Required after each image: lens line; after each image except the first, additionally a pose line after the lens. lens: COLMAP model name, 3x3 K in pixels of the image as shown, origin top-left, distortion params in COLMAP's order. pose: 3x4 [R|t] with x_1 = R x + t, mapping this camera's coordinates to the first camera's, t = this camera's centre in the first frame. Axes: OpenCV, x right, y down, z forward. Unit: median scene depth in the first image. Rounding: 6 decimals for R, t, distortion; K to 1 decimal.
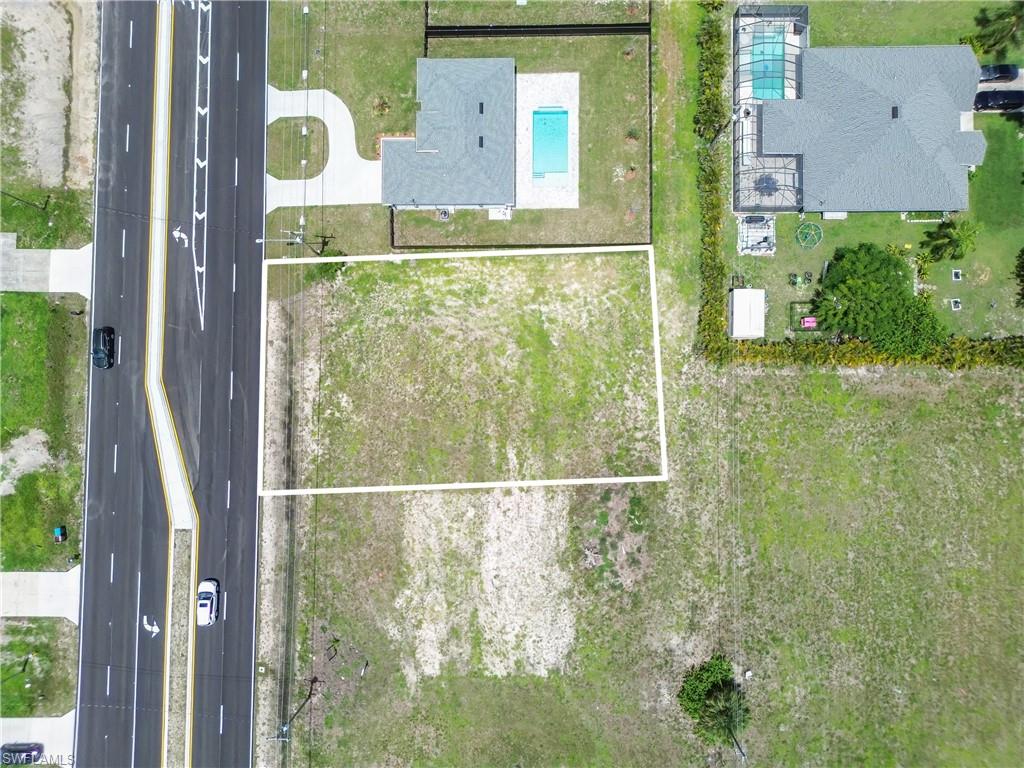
lens RADIAL K [[718.3, 0, 512.0], [0, 718.3, 384.0], [0, 0, 1]] dist [0.075754, -0.077178]
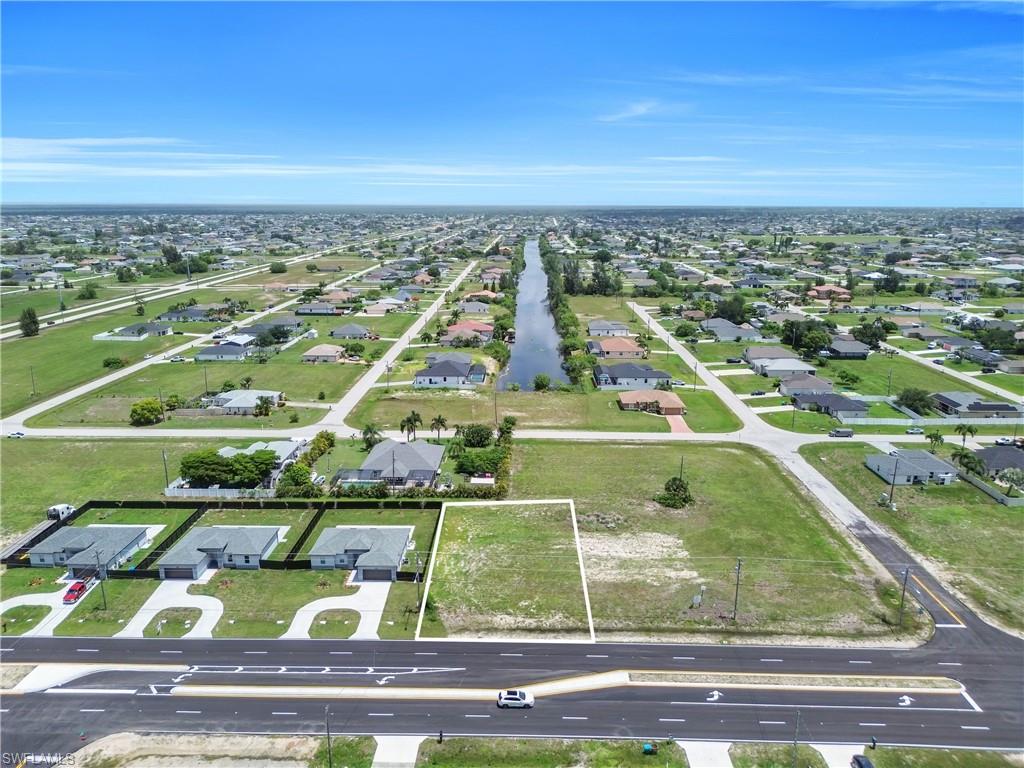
lens RADIAL K [[718.3, 0, 512.0], [0, 718.3, 384.0], [0, 0, 1]] dist [0.075754, -0.077178]
pose [[0.020132, -0.211914, 0.977081, -1.526270], [0.998578, 0.052507, -0.009186, -0.010348], [-0.049357, 0.975877, 0.212670, 0.271402]]
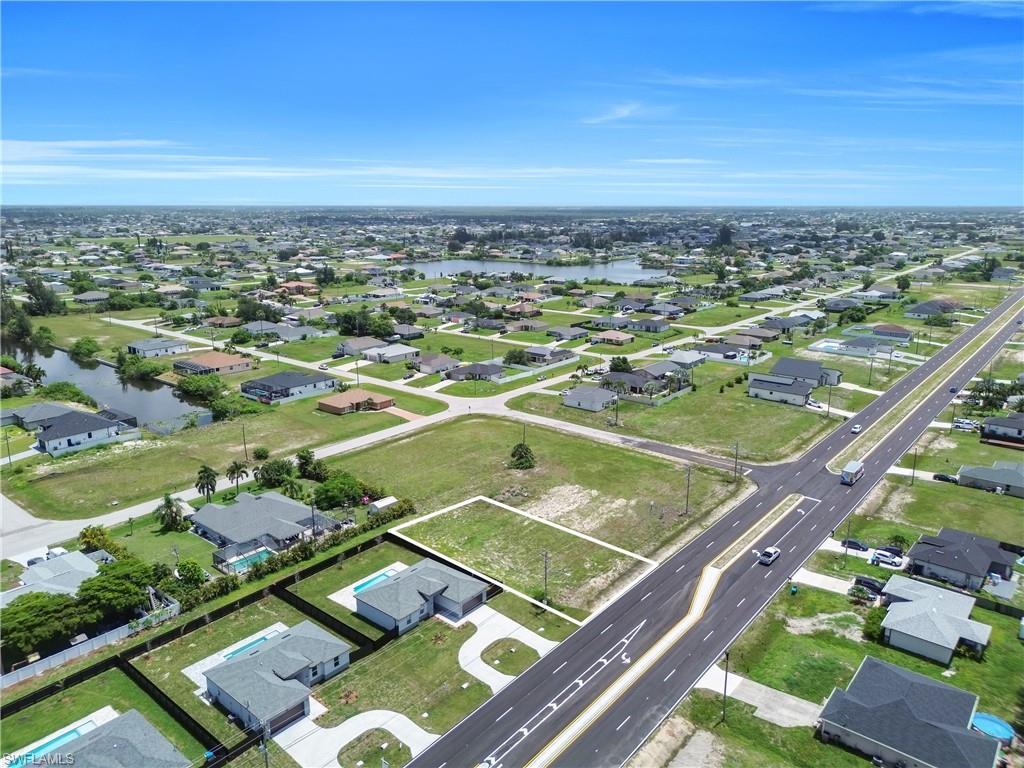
lens RADIAL K [[718.3, 0, 512.0], [0, 718.3, 384.0], [0, 0, 1]] dist [0.075754, -0.077178]
pose [[-0.773633, -0.123015, 0.621578, -1.038935], [0.633603, -0.140437, 0.760806, -1.232725], [-0.006298, 0.982418, 0.186589, 0.305237]]
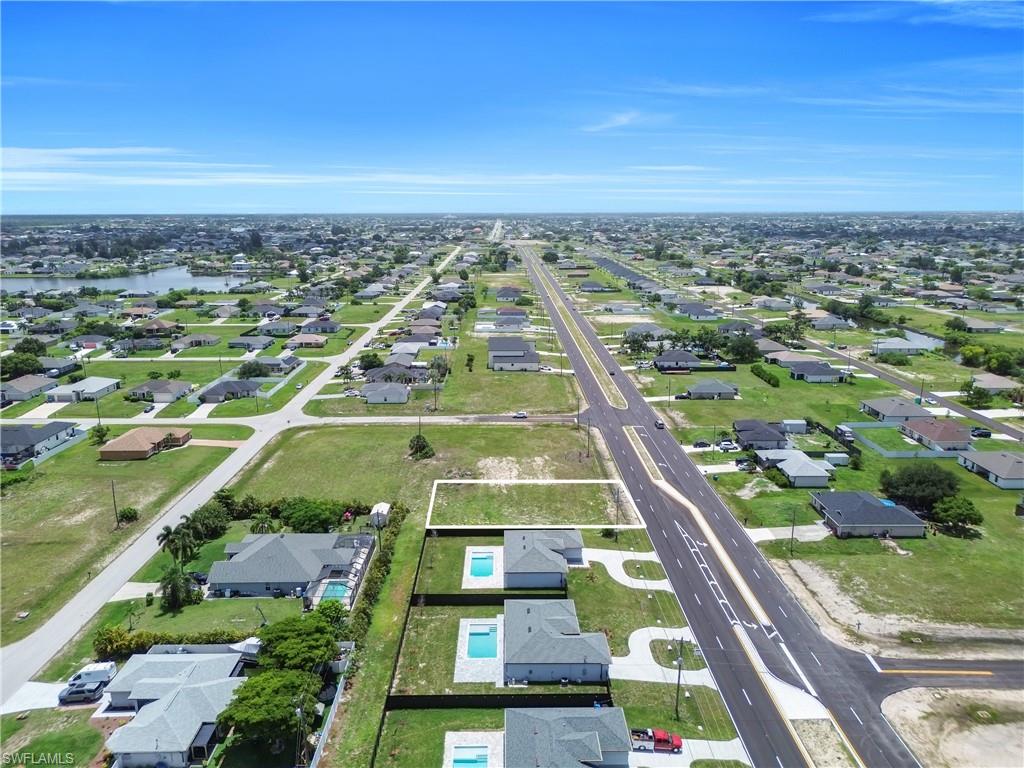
lens RADIAL K [[718.3, 0, 512.0], [0, 718.3, 384.0], [0, 0, 1]] dist [0.075754, -0.077178]
pose [[-0.999247, 0.037627, -0.009427, -0.012655], [-0.016399, -0.189542, 0.981736, -1.798047], [0.035153, 0.981151, 0.190017, 0.306806]]
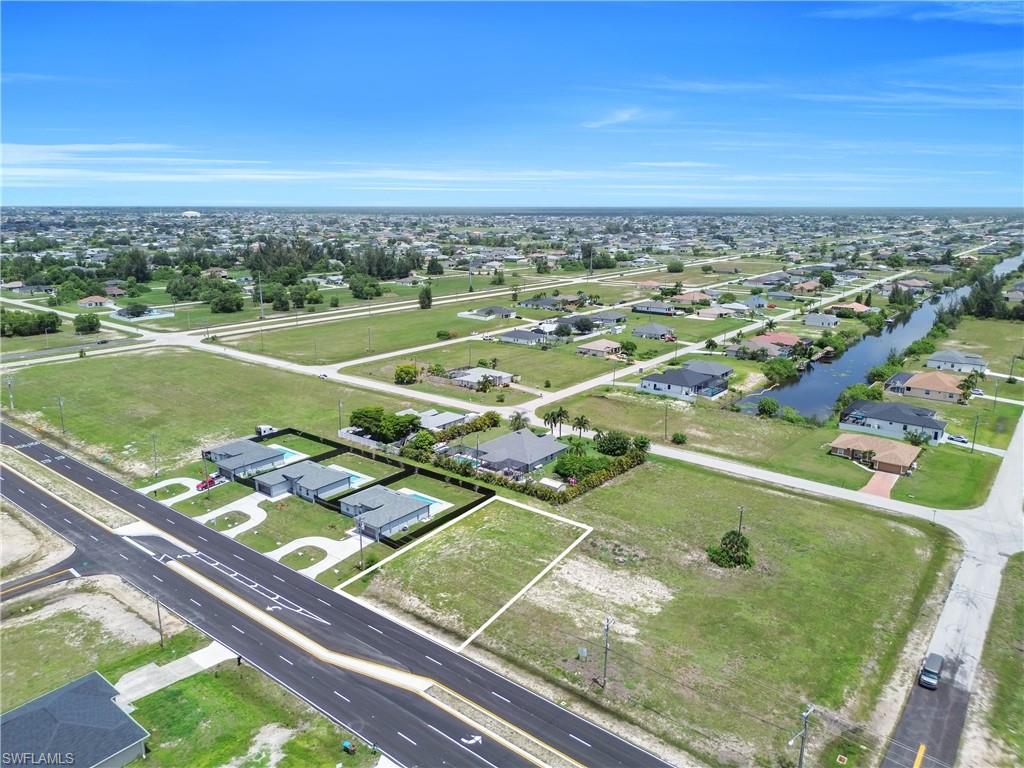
lens RADIAL K [[718.3, 0, 512.0], [0, 718.3, 384.0], [0, 0, 1]] dist [0.075754, -0.077178]
pose [[0.617364, -0.156716, 0.770910, -1.189781], [0.784220, 0.199996, -0.587367, 0.892662], [-0.062129, 0.967182, 0.246370, 0.222461]]
